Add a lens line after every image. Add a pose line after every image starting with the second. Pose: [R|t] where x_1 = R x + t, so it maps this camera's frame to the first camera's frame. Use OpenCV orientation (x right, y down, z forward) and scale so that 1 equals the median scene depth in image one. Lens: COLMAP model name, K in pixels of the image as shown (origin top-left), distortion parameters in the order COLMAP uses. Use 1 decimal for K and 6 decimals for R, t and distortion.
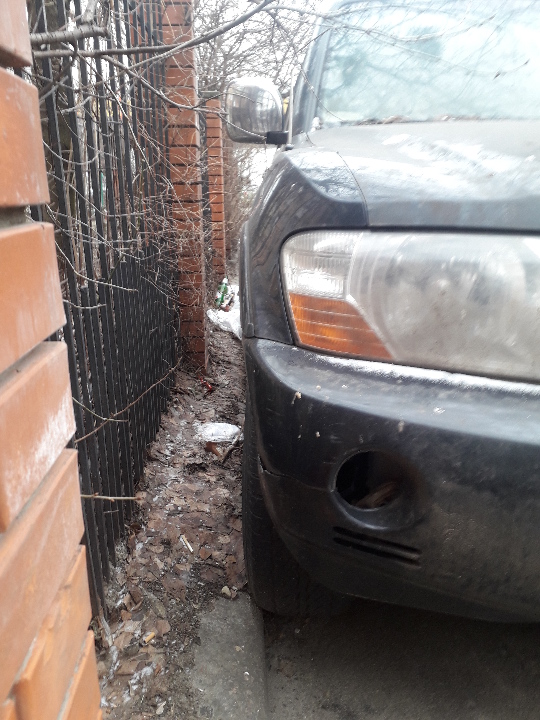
lens RADIAL K [[582.8, 0, 269.9], [0, 582.8, 364.6], [0, 0, 1]] dist [0.037177, -0.049375]
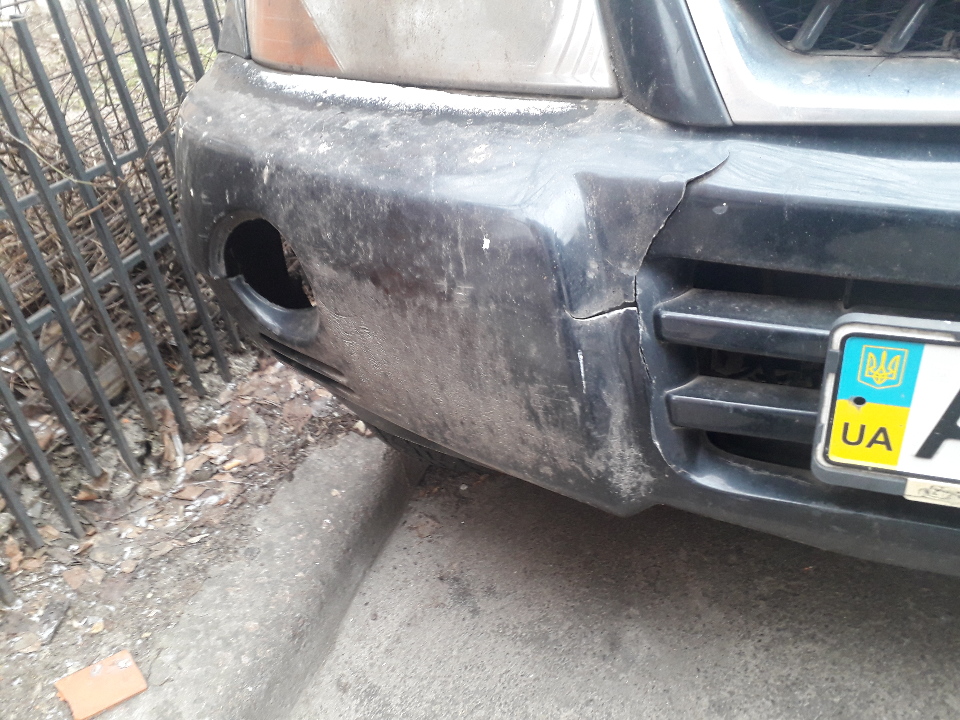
lens RADIAL K [[777.1, 0, 488.9], [0, 777.1, 392.7], [0, 0, 1]] dist [0.037177, -0.049375]
pose [[0.923661, 0.086491, -0.373323, 0.563121], [0.025167, 0.958403, 0.284308, 0.071125], [0.382384, -0.271999, 0.883062, 0.213341]]
